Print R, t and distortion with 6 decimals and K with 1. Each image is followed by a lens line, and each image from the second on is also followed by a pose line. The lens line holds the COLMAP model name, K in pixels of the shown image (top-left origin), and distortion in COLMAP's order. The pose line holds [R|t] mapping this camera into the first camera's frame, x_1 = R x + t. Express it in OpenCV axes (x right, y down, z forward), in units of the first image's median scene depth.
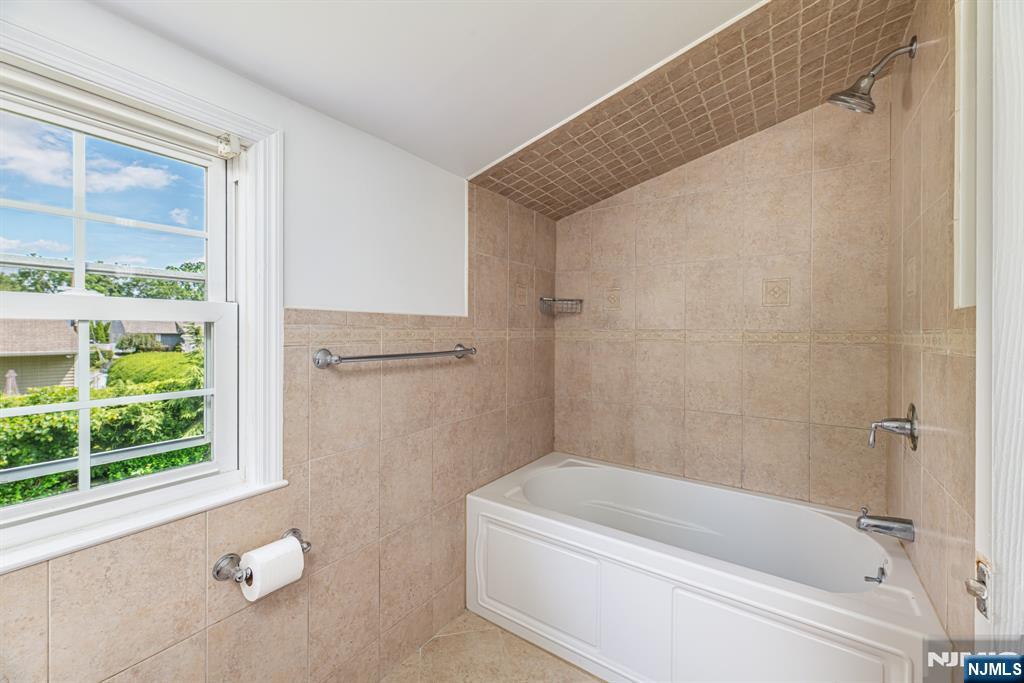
lens RADIAL K [[408.7, 0, 514.0], [0, 408.7, 333.2], [0, 0, 1]] dist [-0.001919, -0.000127]
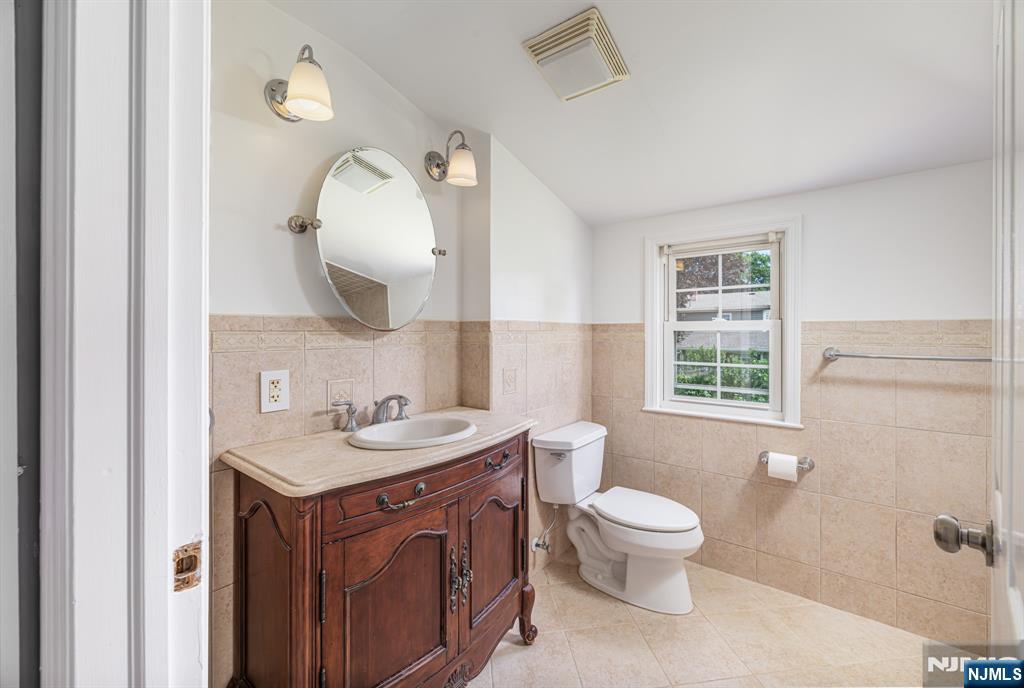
lens RADIAL K [[408.7, 0, 514.3], [0, 408.7, 337.3], [0, 0, 1]] dist [-0.001919, -0.000127]
pose [[-0.072079, 0.002585, -0.997396, 1.055166], [-0.011389, 0.999929, 0.003415, 0.009037], [0.997334, 0.011606, -0.072045, -0.043924]]
